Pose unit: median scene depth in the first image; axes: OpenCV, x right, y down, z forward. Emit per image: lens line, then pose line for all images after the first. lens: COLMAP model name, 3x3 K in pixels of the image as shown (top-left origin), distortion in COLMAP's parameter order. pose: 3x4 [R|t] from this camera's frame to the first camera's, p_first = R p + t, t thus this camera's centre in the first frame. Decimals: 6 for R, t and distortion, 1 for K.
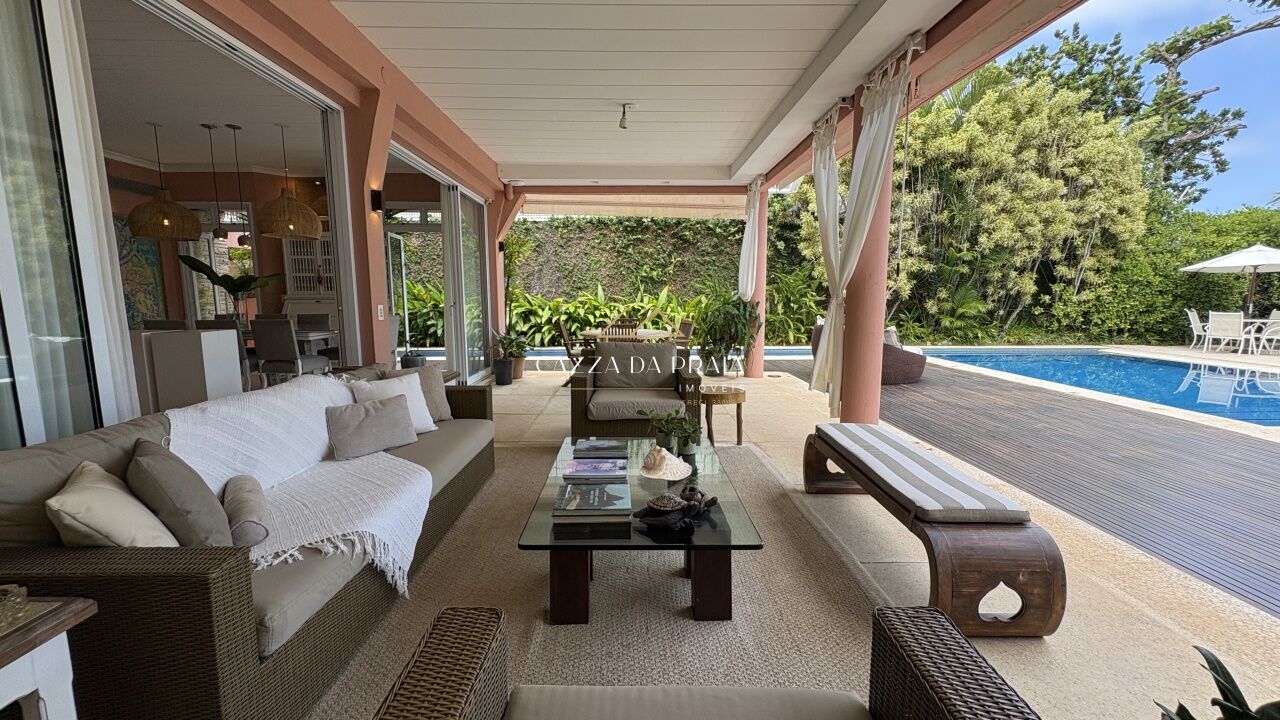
lens RADIAL K [[510.8, 0, 642.3], [0, 510.8, 358.5], [0, 0, 1]] dist [0.000685, -0.000221]
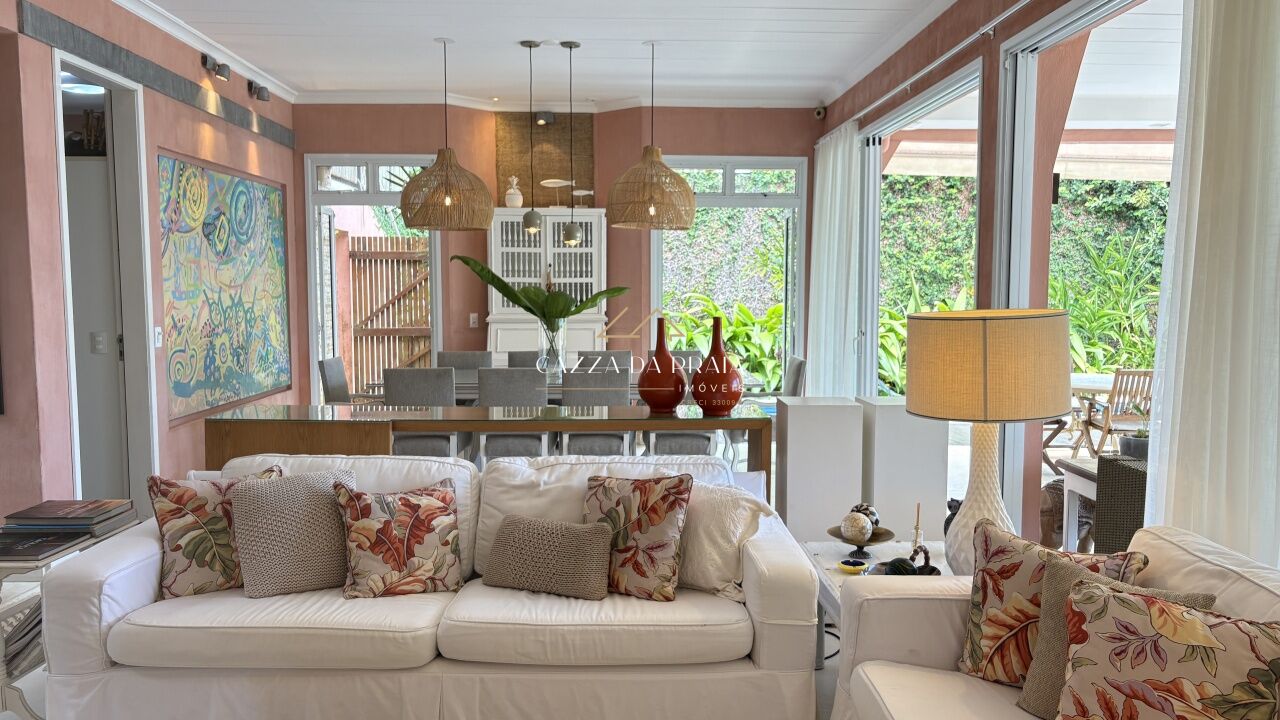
lens RADIAL K [[976.9, 0, 642.0], [0, 976.9, 365.5], [0, 0, 1]] dist [0.022727, -0.006272]
pose [[0.999943, 0.000390, 0.010634, -0.338645], [0.000087, 0.998993, -0.044874, -0.011107], [-0.010641, 0.044872, 0.998936, -0.063259]]
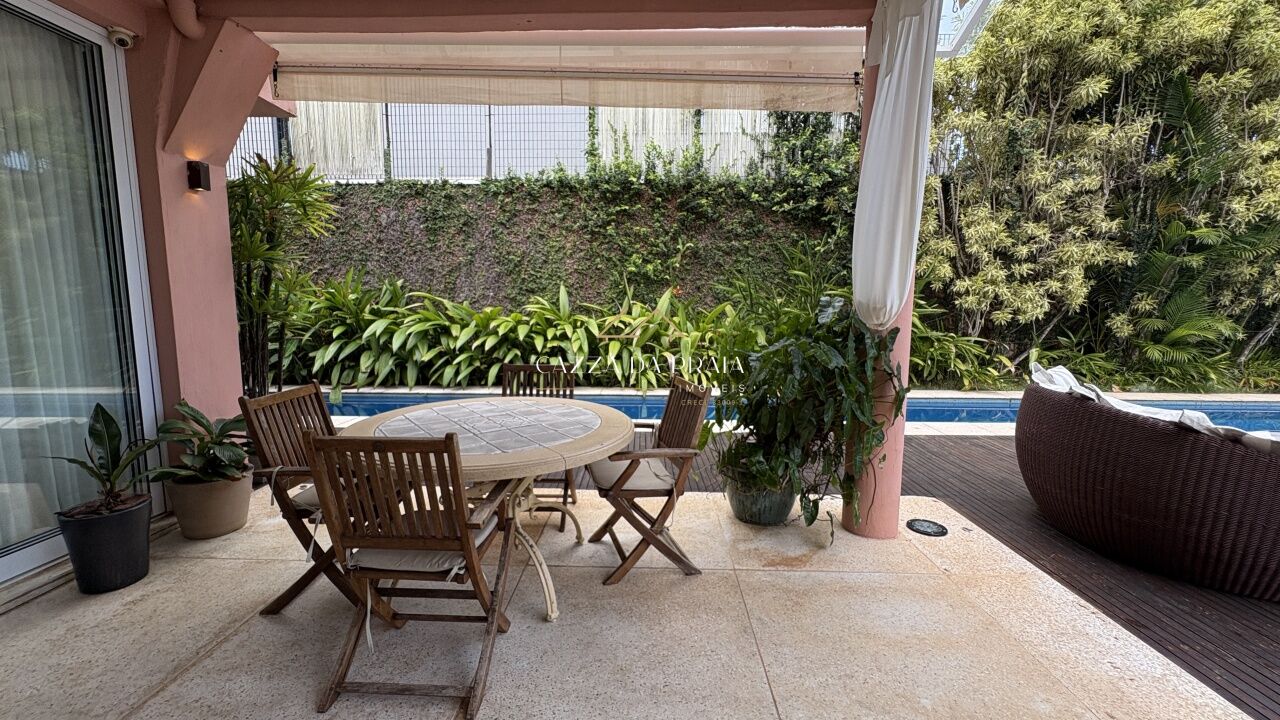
lens RADIAL K [[510.8, 0, 642.3], [0, 510.8, 358.5], [0, 0, 1]] dist [0.000685, -0.000221]
pose [[0.999111, 0.010460, -0.040847, 0.044338], [-0.010885, 0.999889, -0.010196, -0.053995], [0.040736, 0.010632, 0.999113, 0.411361]]
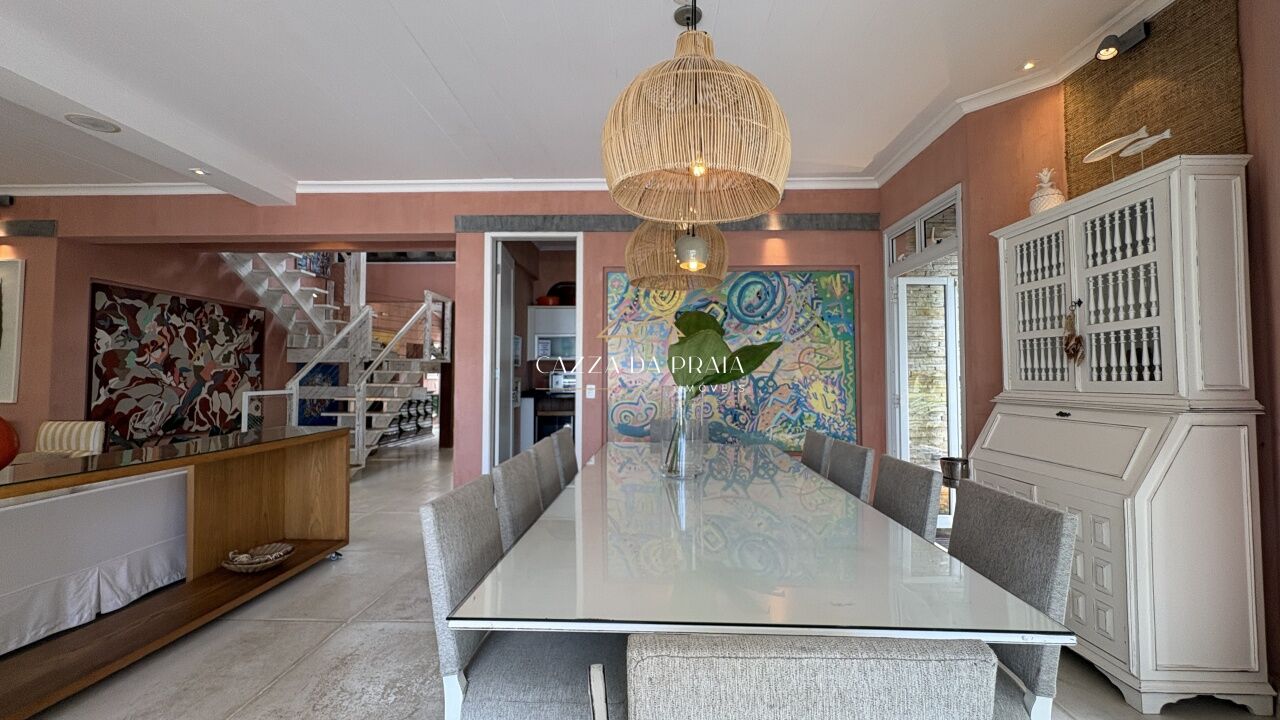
lens RADIAL K [[513.0, 0, 640.0], [0, 513.0, 360.0], [0, 0, 1]] dist [0.000417, -0.000379]
pose [[-0.048992, -0.032038, -0.998285, -0.190803], [-0.128540, 0.991376, -0.025508, -0.065133], [0.990493, 0.127070, -0.052687, 0.474562]]
